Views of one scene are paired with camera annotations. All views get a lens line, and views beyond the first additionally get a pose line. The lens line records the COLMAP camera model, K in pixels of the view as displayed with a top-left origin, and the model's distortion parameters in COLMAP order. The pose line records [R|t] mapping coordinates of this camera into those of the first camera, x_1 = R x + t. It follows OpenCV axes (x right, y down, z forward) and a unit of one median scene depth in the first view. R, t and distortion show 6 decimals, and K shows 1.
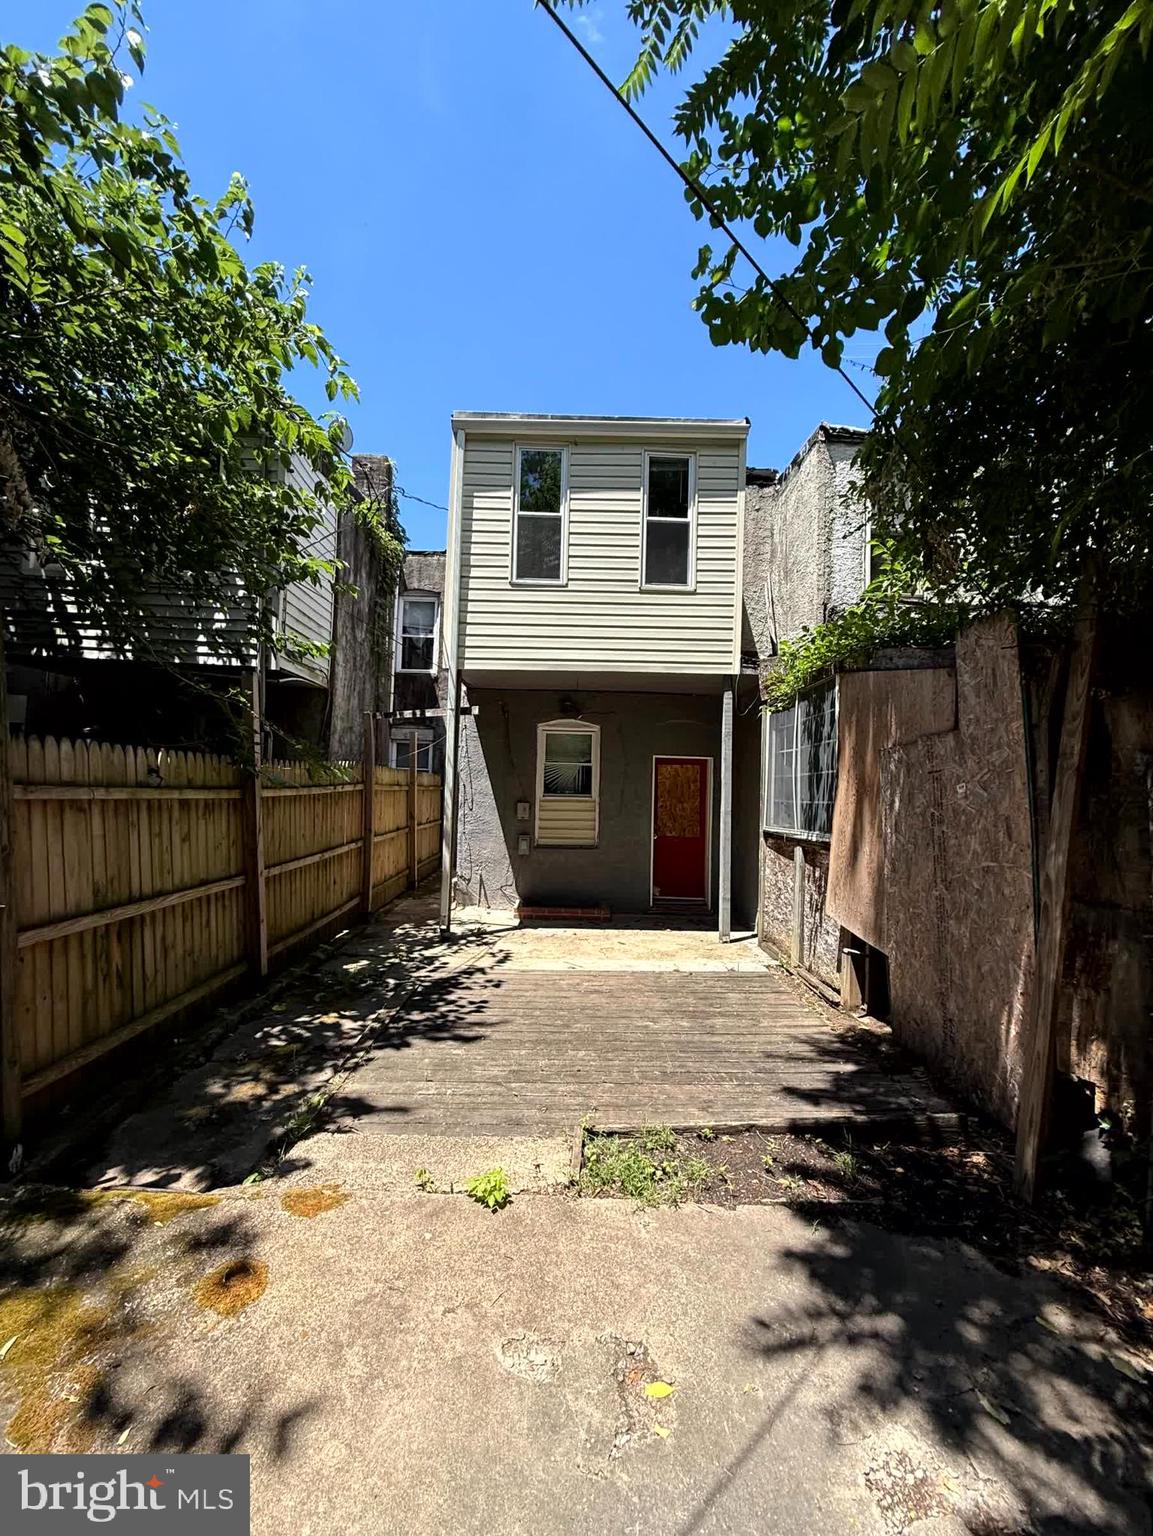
lens RADIAL K [[611.7, 0, 573.3], [0, 611.7, 764.8], [0, 0, 1]] dist [0.000410, 0.000819]
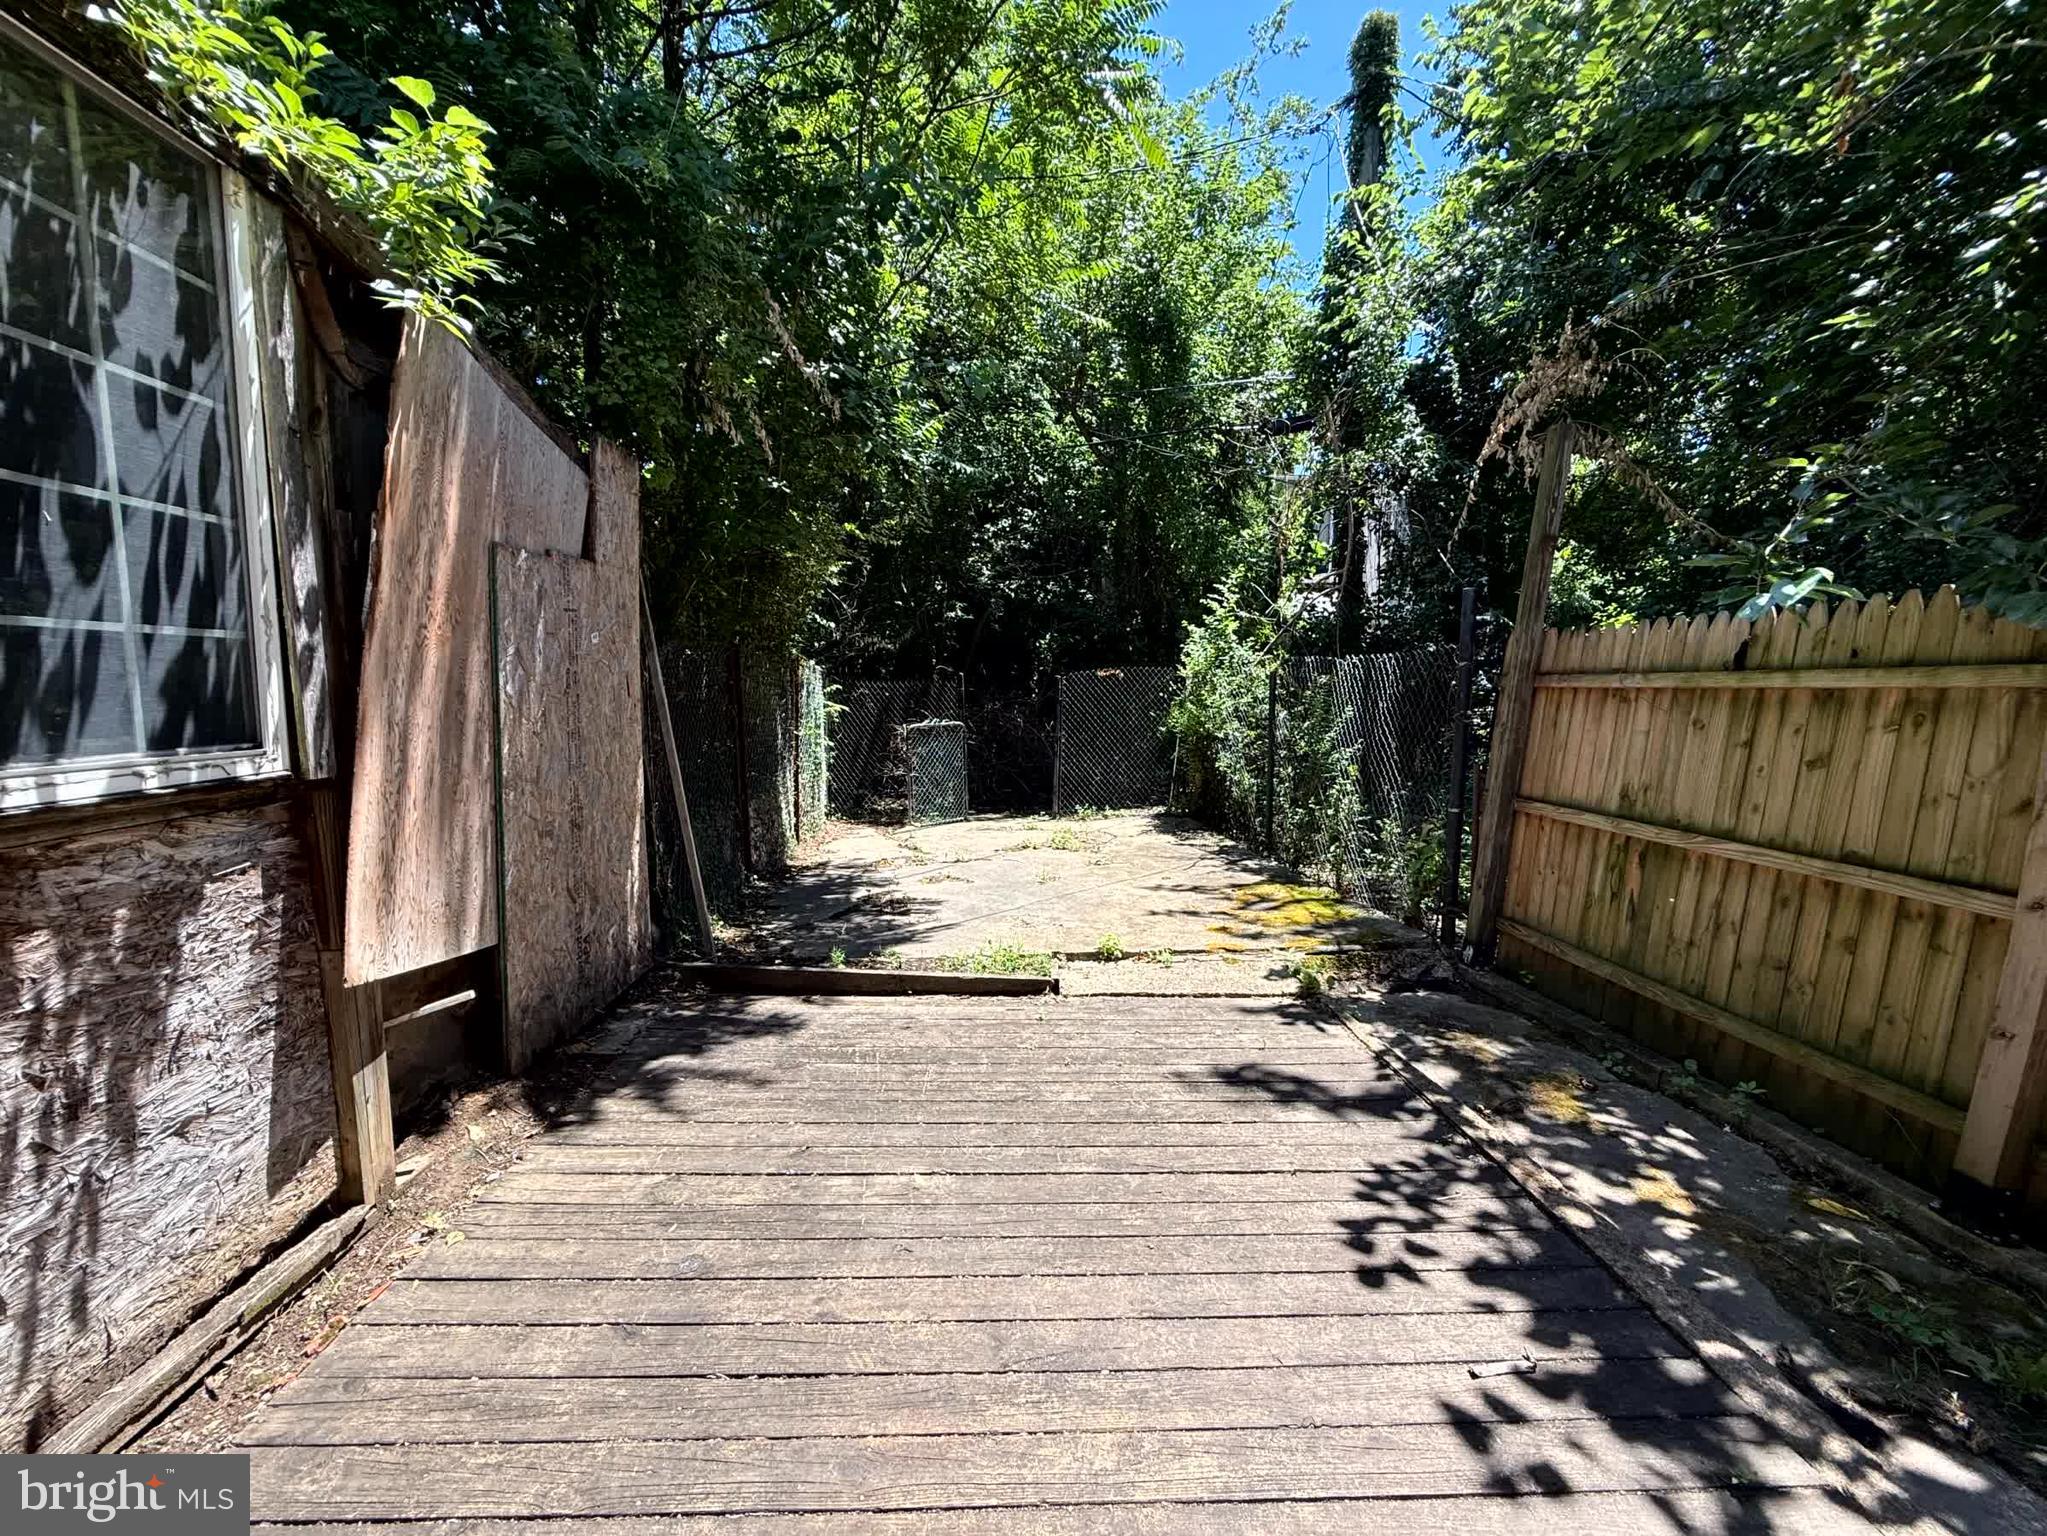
lens RADIAL K [[815.2, 0, 1018.5], [0, 815.2, 768.2], [0, 0, 1]] dist [0.000410, 0.000819]
pose [[-0.999263, -0.027148, -0.027144, 0.077470], [-0.028398, 0.998502, 0.046758, 0.101469], [0.025834, 0.047495, -0.998537, 1.537880]]
